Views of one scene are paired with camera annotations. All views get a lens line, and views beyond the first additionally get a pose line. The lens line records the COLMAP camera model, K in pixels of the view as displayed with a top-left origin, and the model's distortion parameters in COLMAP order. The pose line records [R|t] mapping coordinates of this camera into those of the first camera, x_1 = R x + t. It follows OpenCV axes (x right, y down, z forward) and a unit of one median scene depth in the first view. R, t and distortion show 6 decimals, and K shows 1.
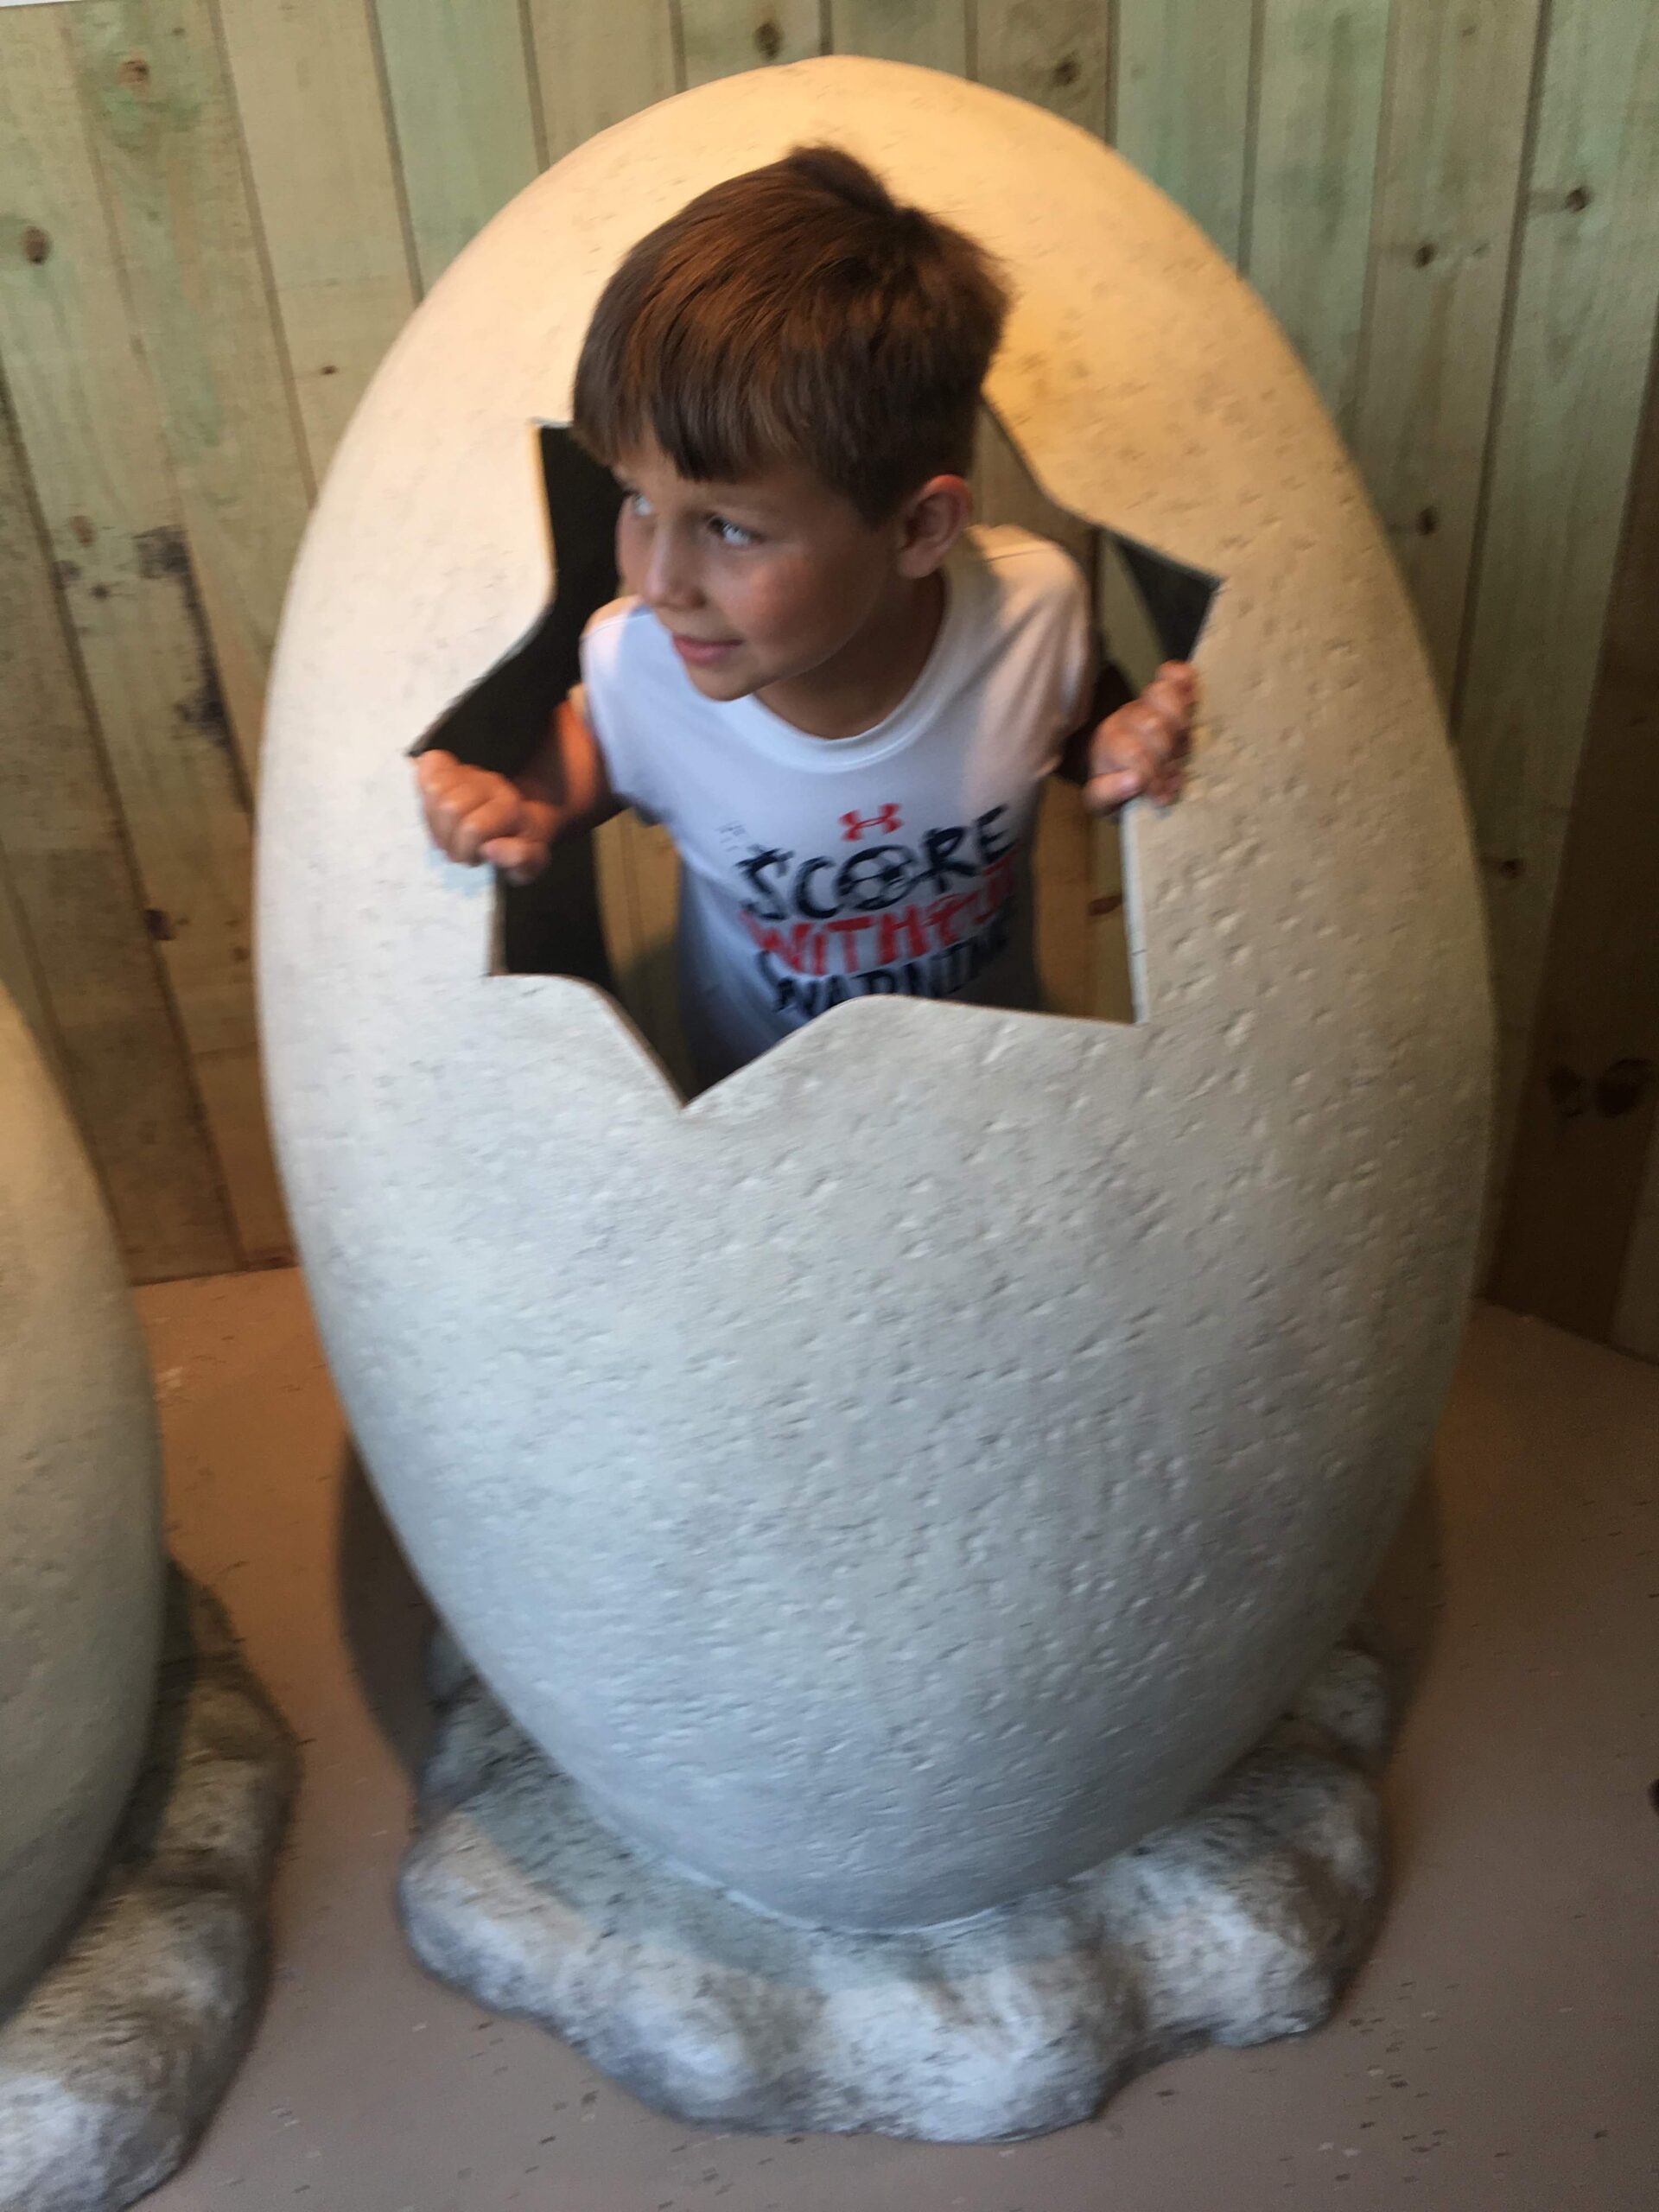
lens RADIAL K [[1859.1, 0, 875.5], [0, 1859.1, 1113.9], [0, 0, 1]] dist [0.085663, -0.109917]
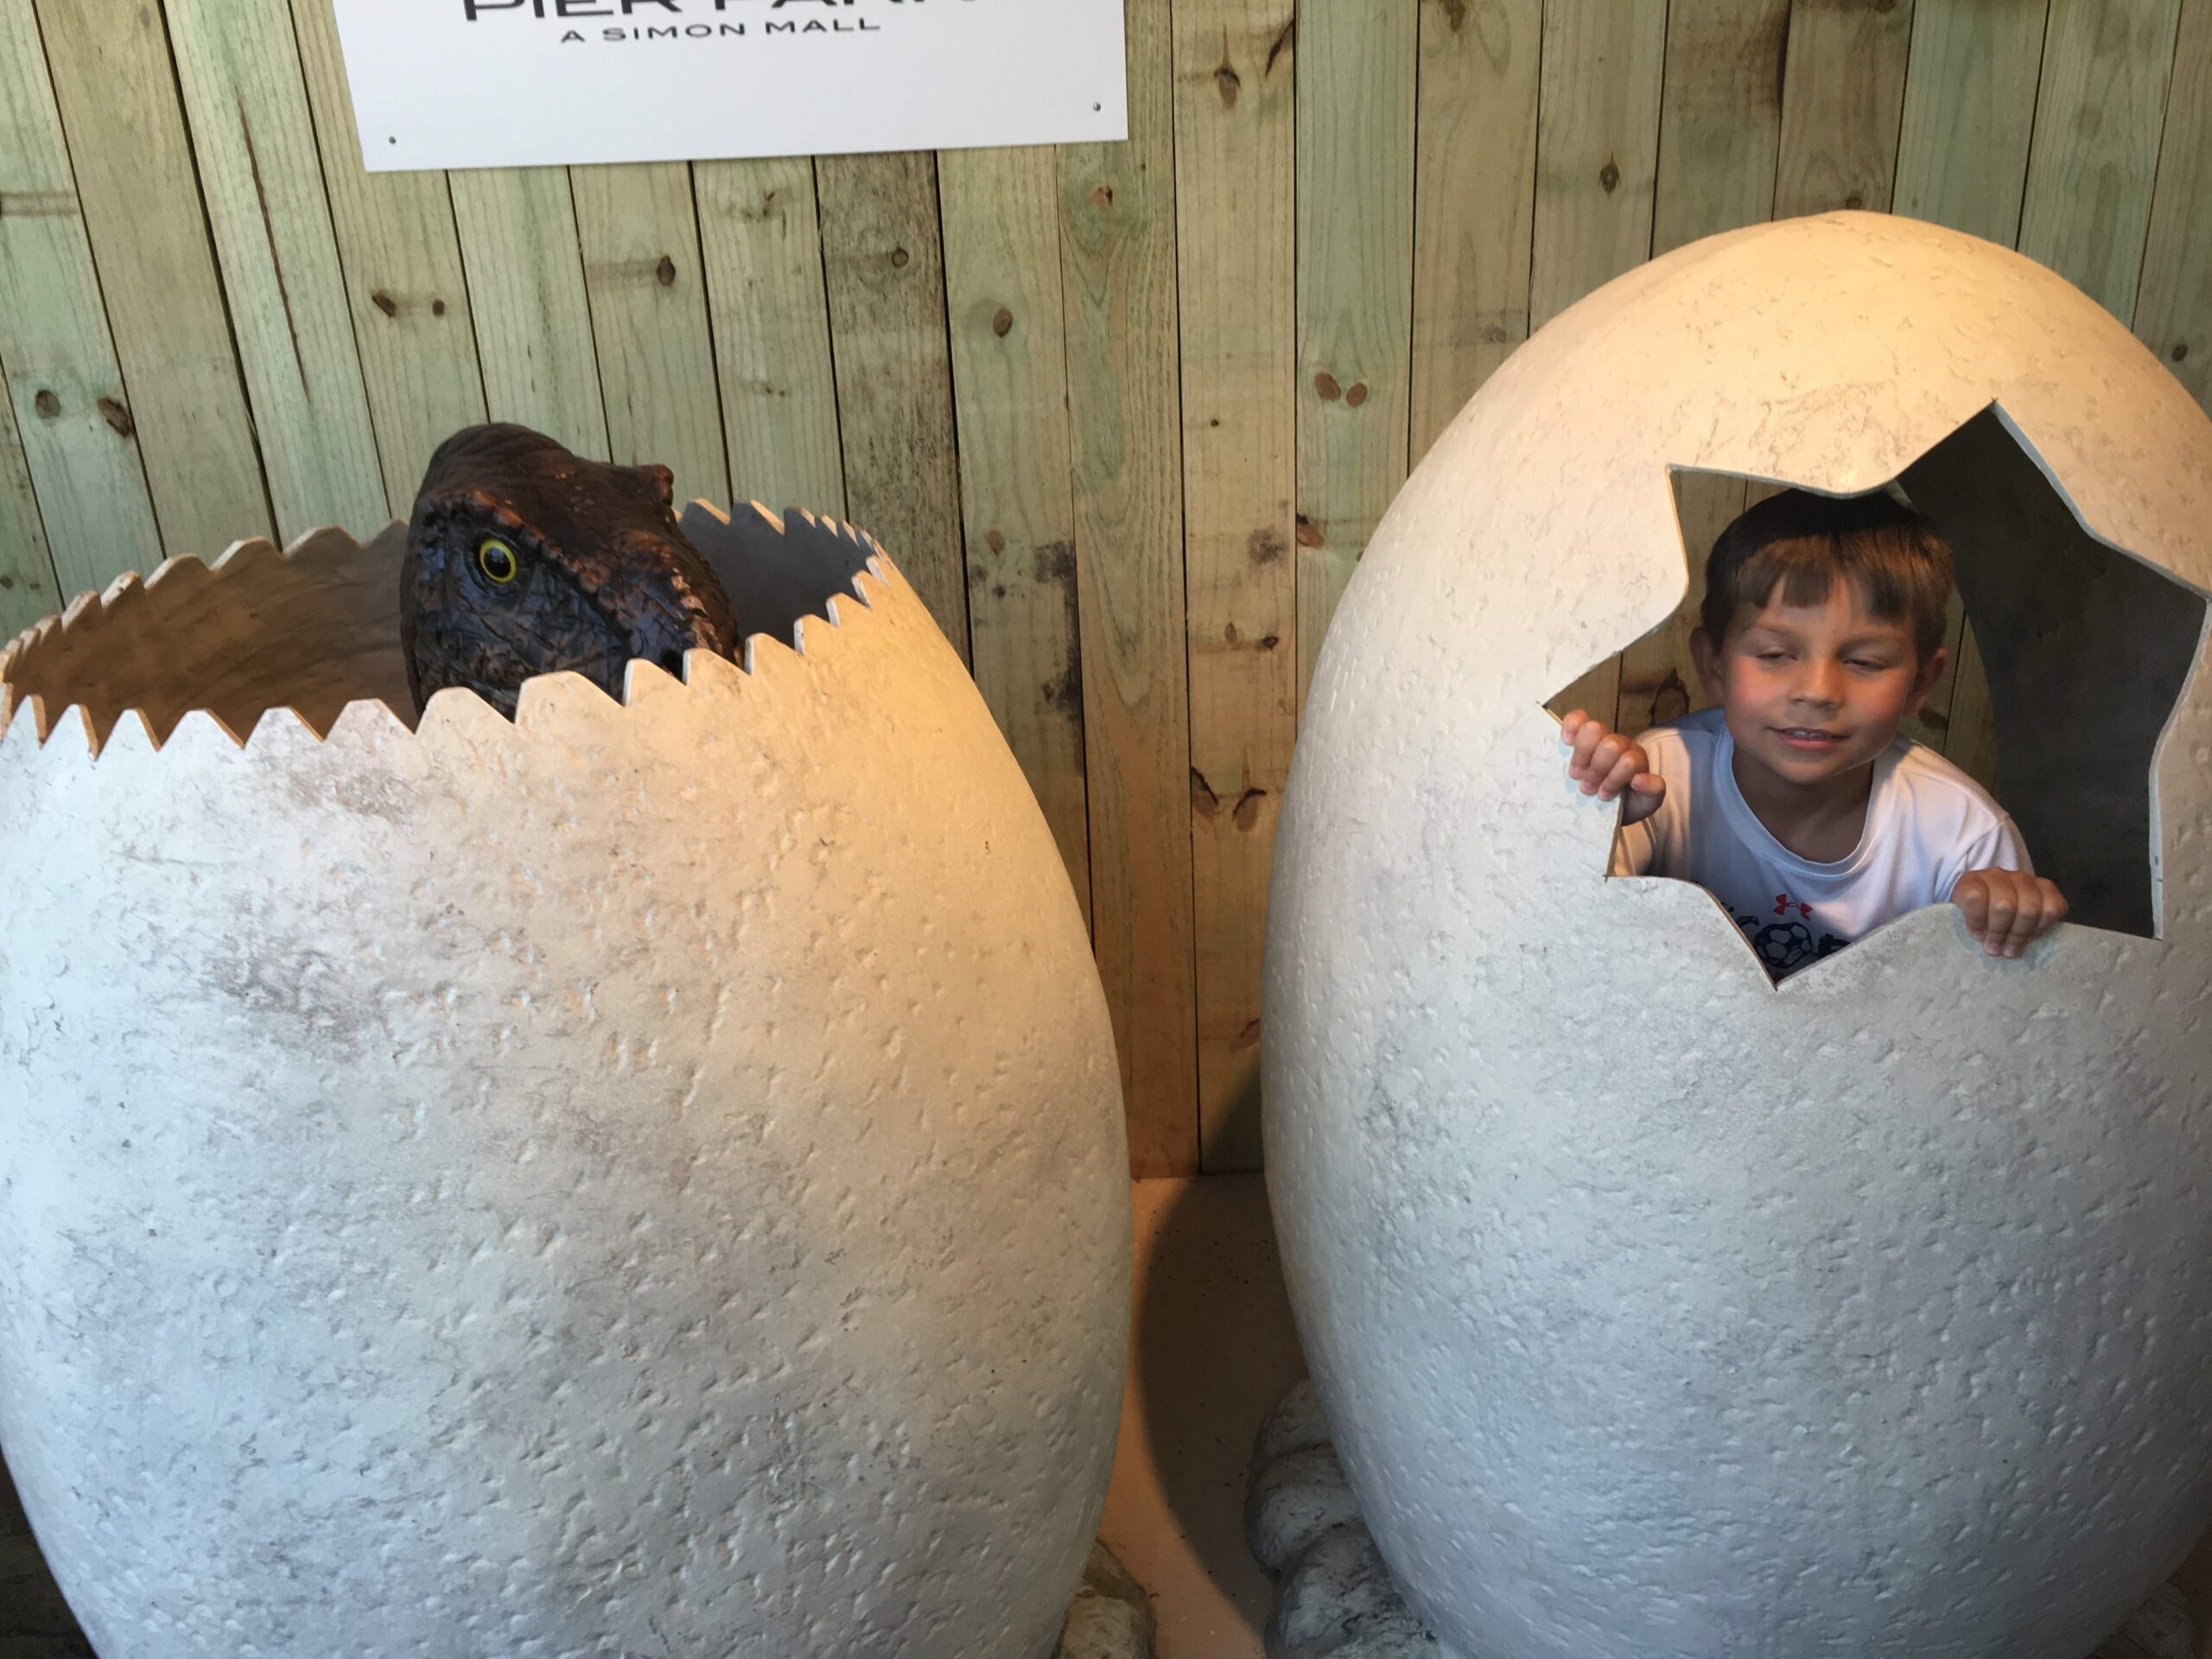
lens RADIAL K [[1872.5, 0, 1110.2], [0, 1872.5, 828.6], [0, 0, 1]] dist [0.067107, -0.107775]
pose [[0.994121, 0.041570, -0.099979, -0.392544], [-0.057006, 0.985974, -0.156863, 0.108098], [0.092056, 0.161640, 0.982547, -0.284262]]
